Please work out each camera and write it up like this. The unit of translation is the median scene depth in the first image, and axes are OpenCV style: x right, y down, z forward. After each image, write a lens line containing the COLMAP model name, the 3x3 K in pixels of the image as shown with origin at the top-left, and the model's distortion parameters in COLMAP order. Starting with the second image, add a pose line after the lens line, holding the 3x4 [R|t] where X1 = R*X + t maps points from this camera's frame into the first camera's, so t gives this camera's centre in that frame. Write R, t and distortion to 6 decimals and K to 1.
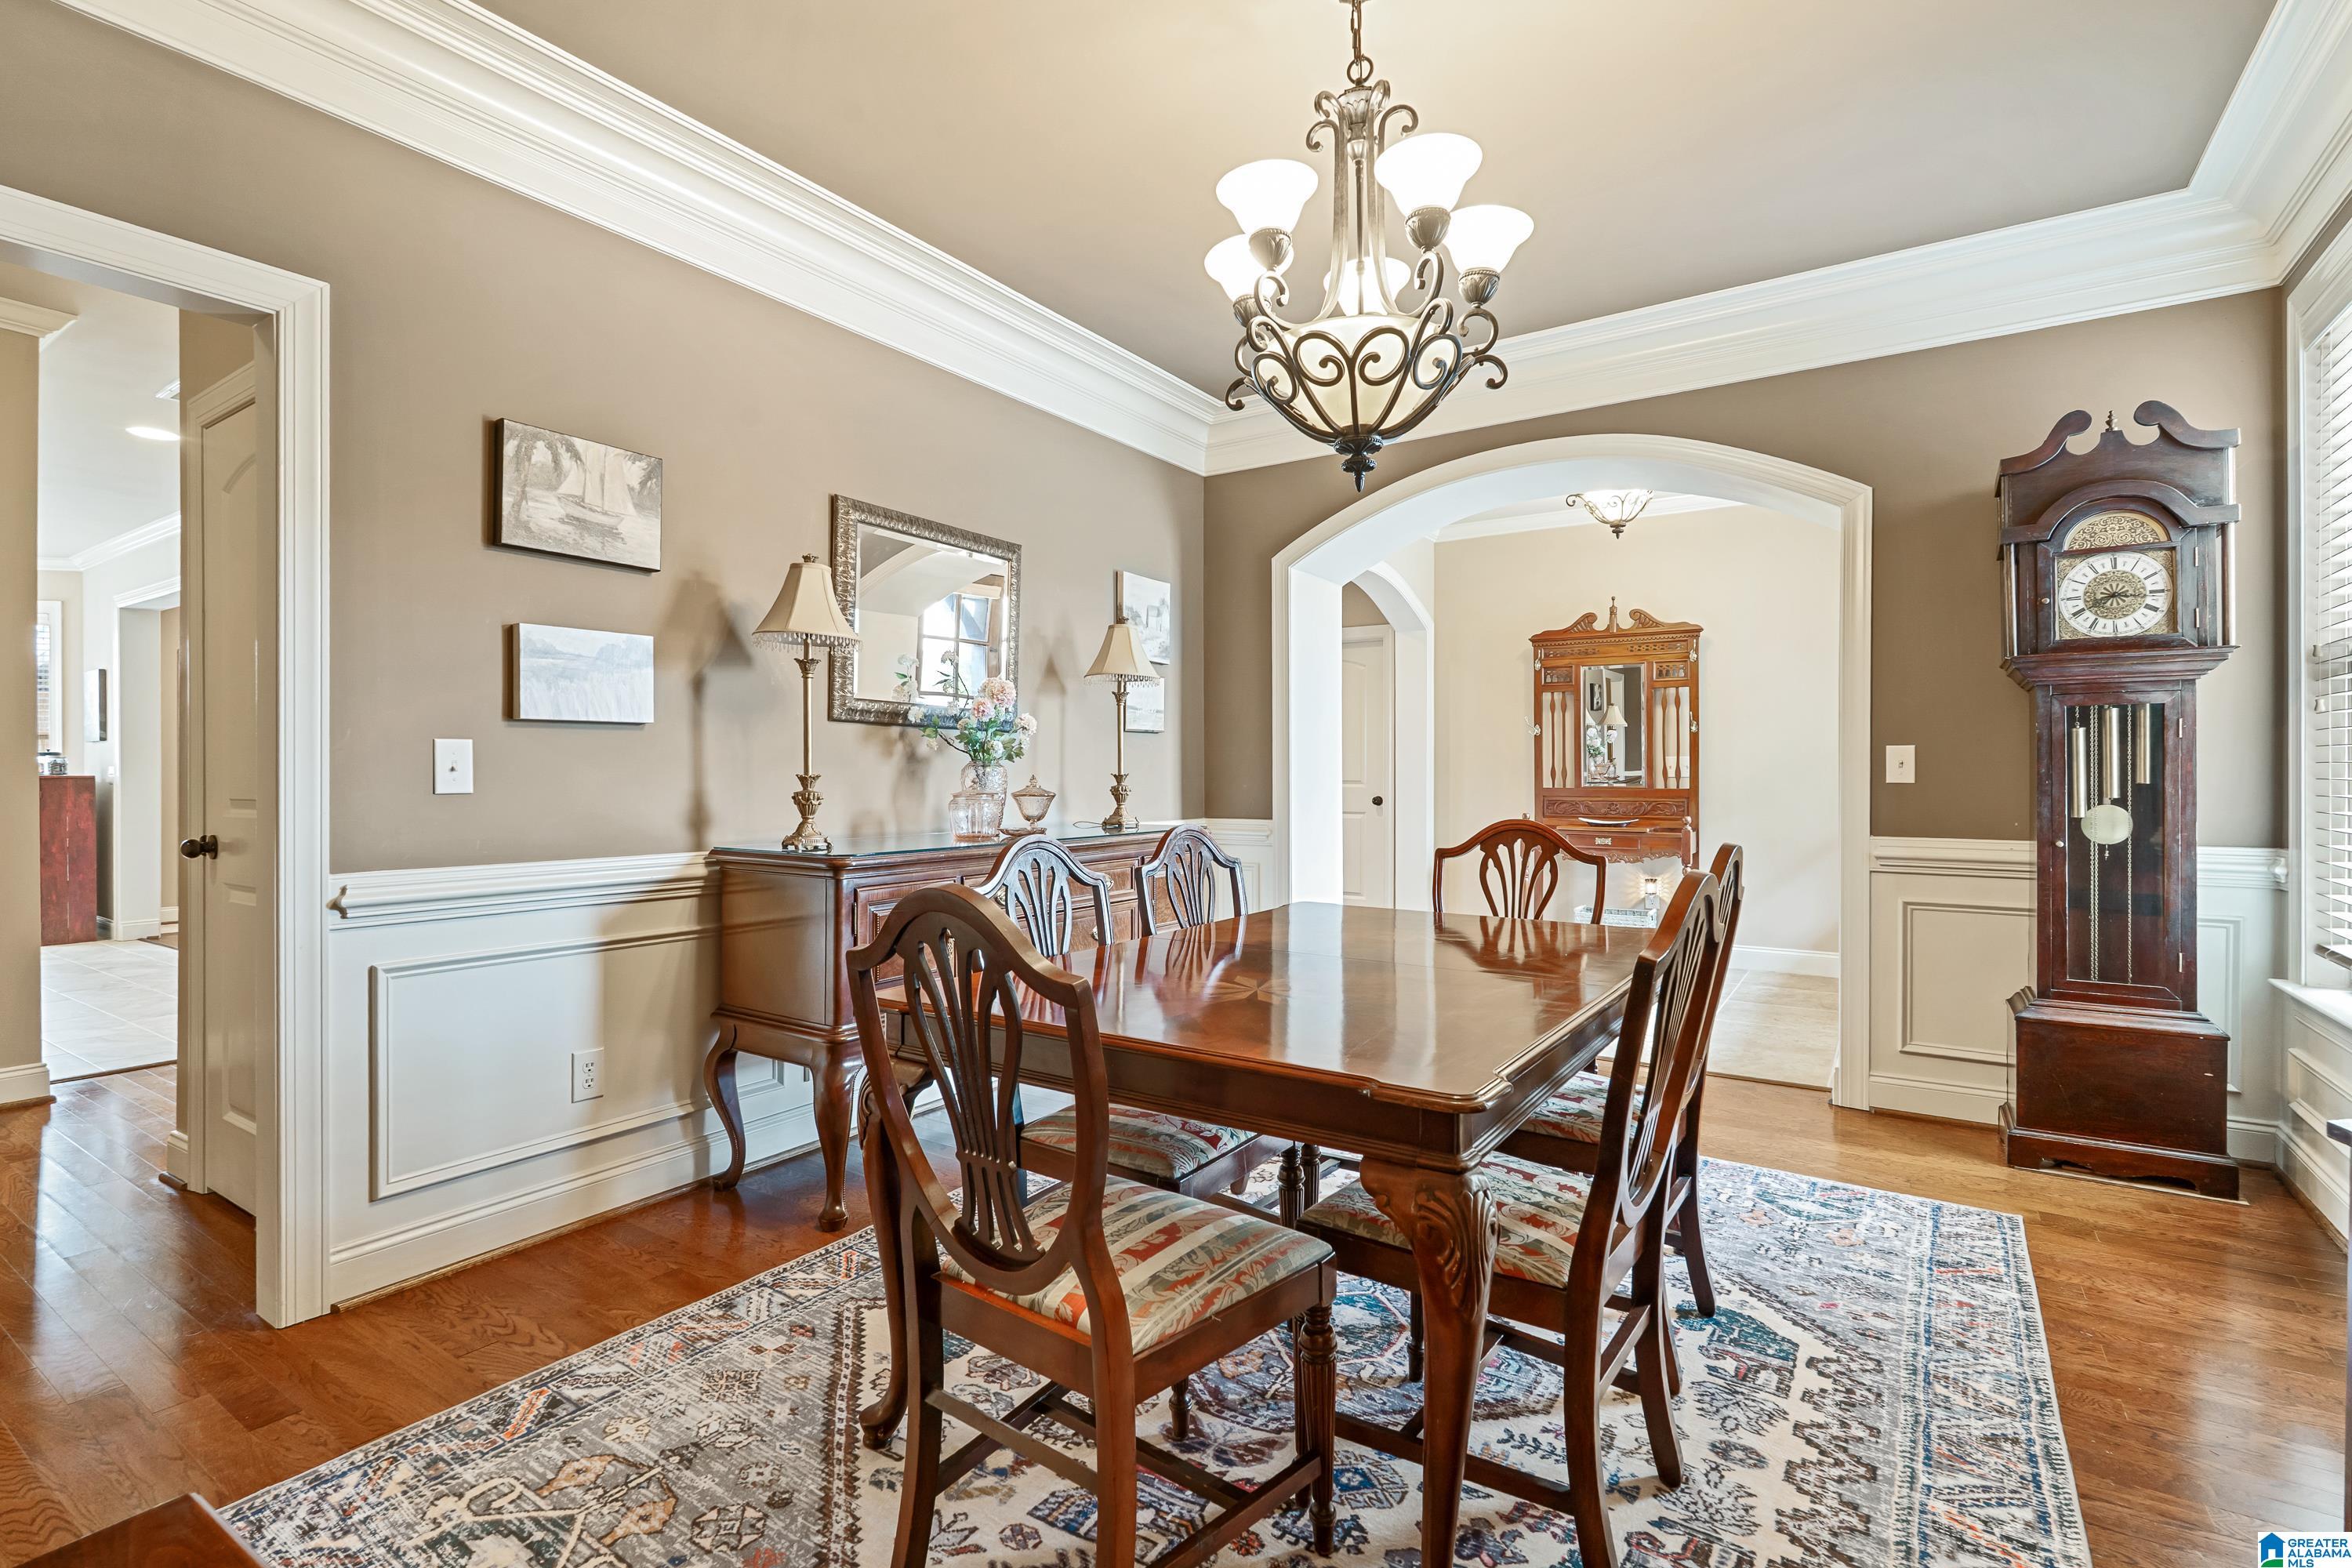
lens RADIAL K [[1096.5, 0, 1156.6], [0, 1096.5, 775.6], [0, 0, 1]] dist [0.000779, 0.000825]
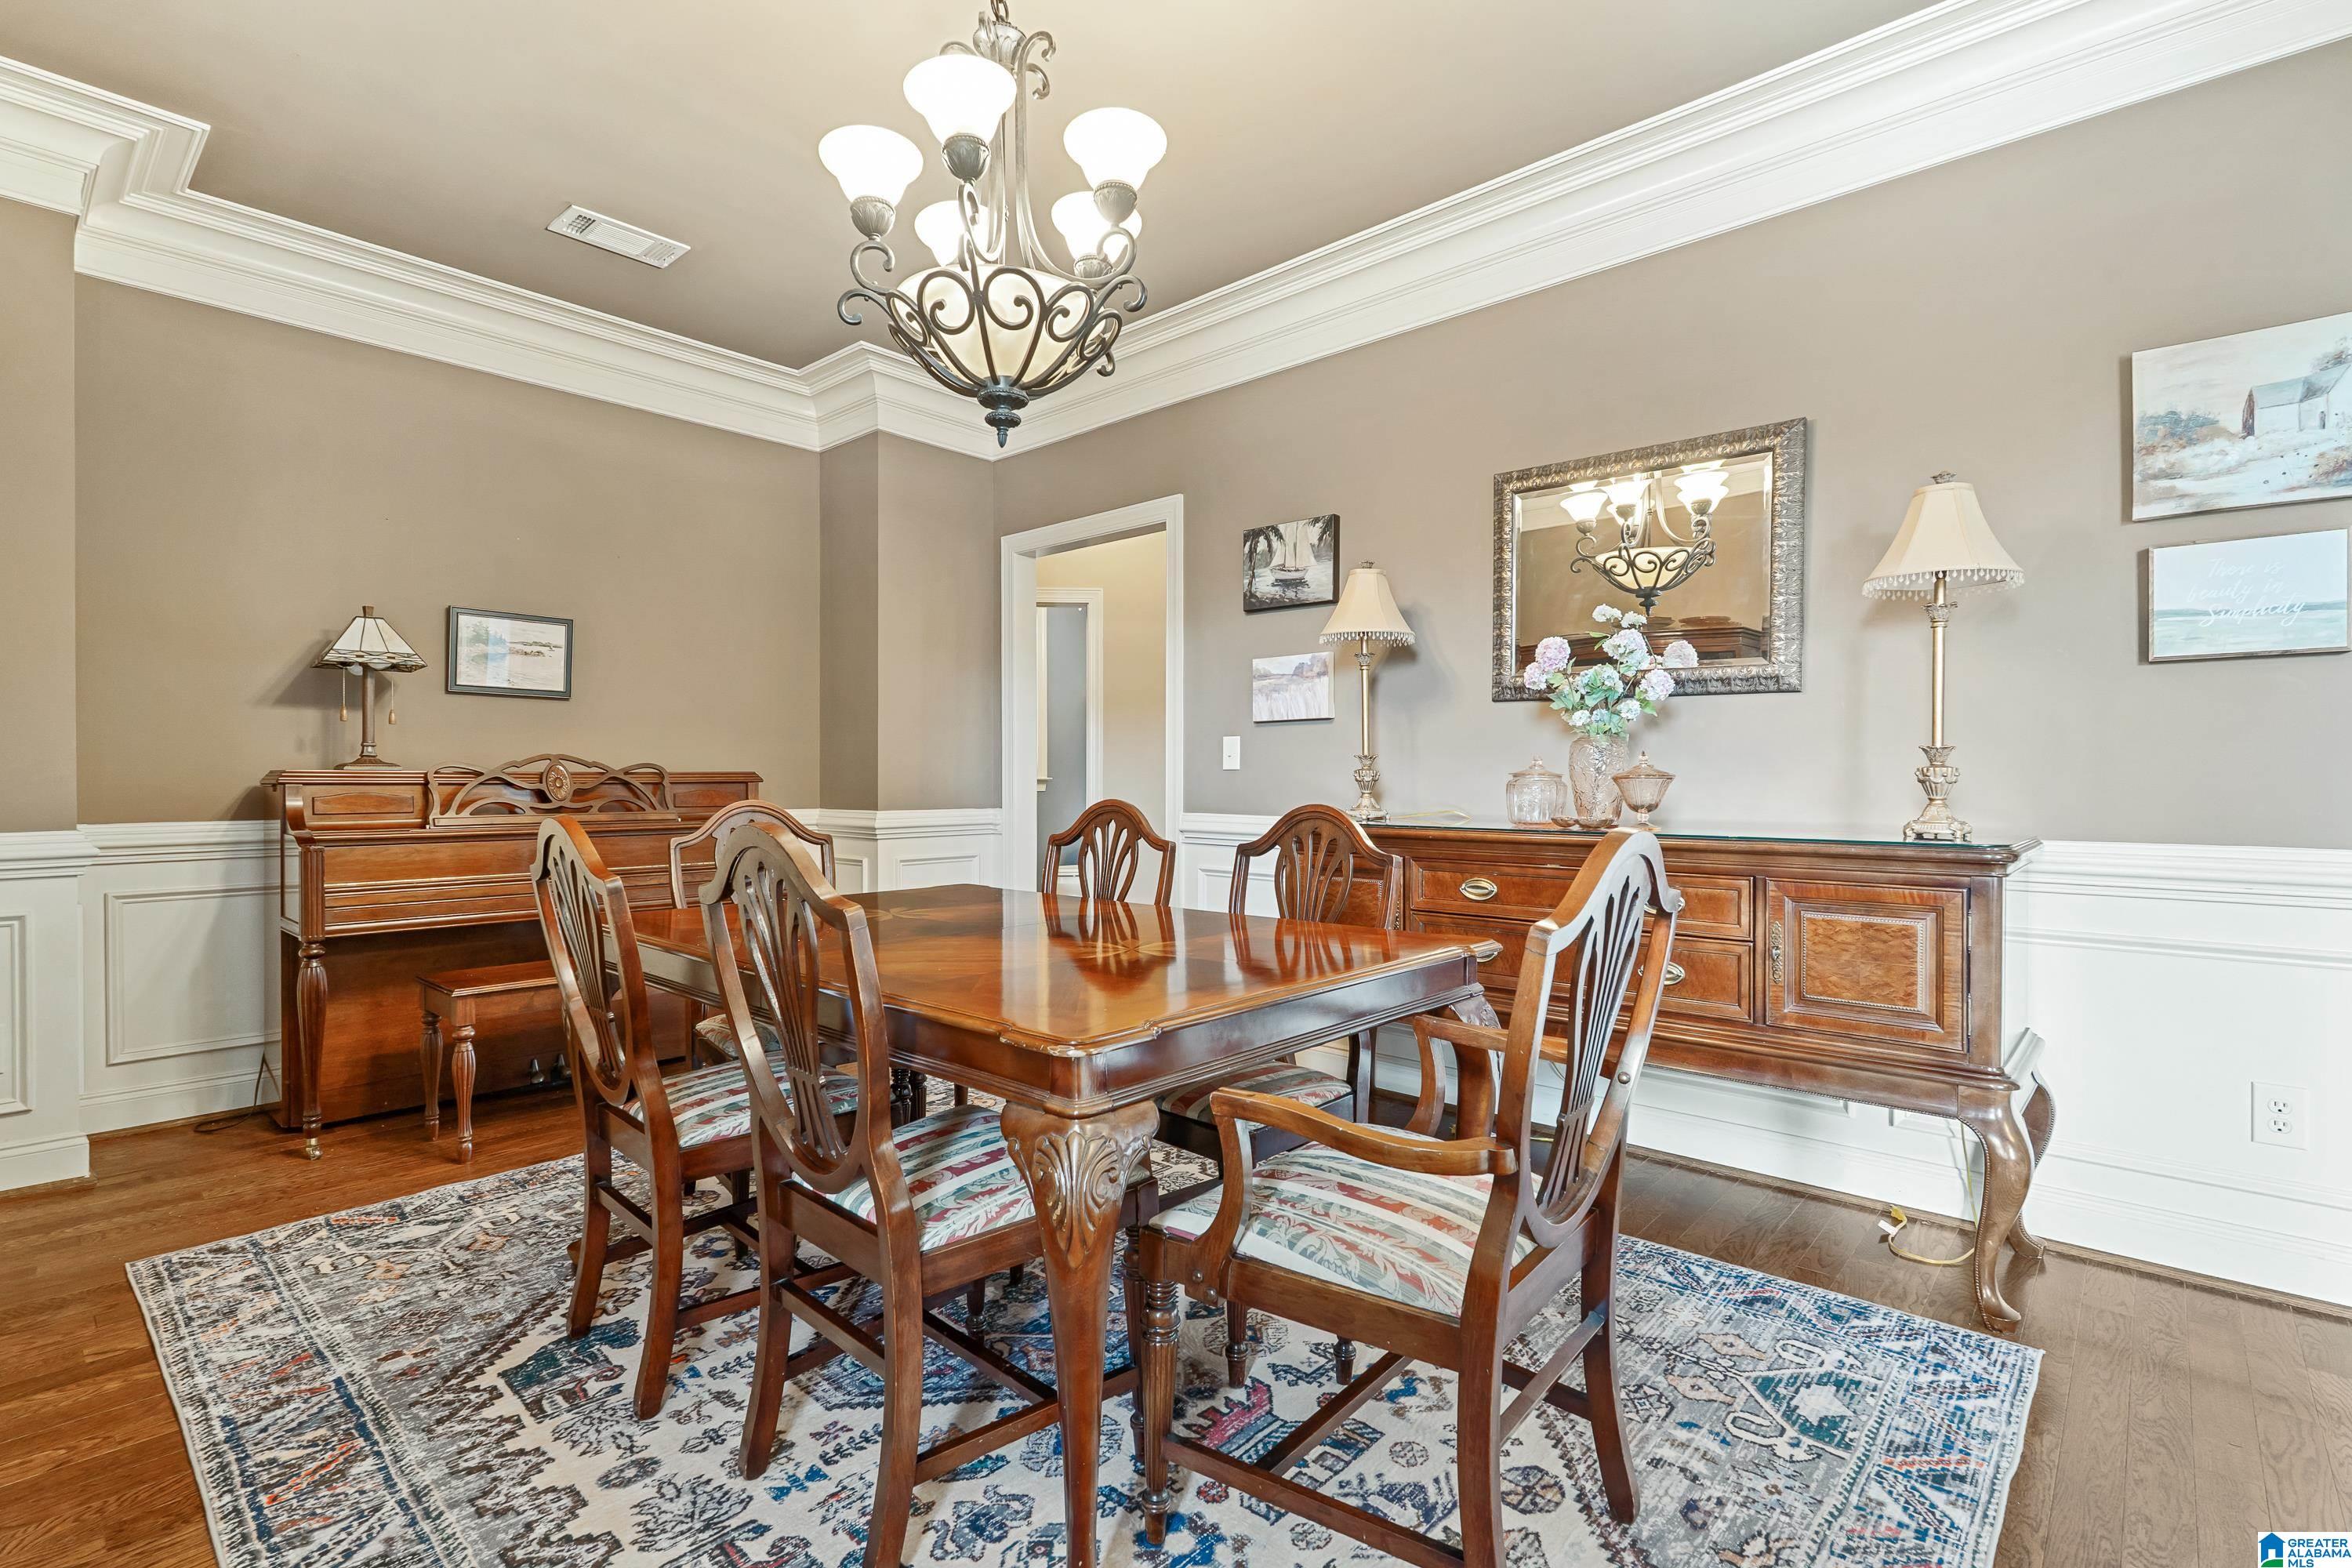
lens RADIAL K [[1096.5, 0, 1156.6], [0, 1096.5, 775.6], [0, 0, 1]] dist [0.000779, 0.000825]
pose [[-0.150759, -0.004624, -0.988560, 1.398291], [-0.007197, 0.999968, -0.003580, 0.044295], [0.988544, 0.006575, -0.150788, 1.604022]]
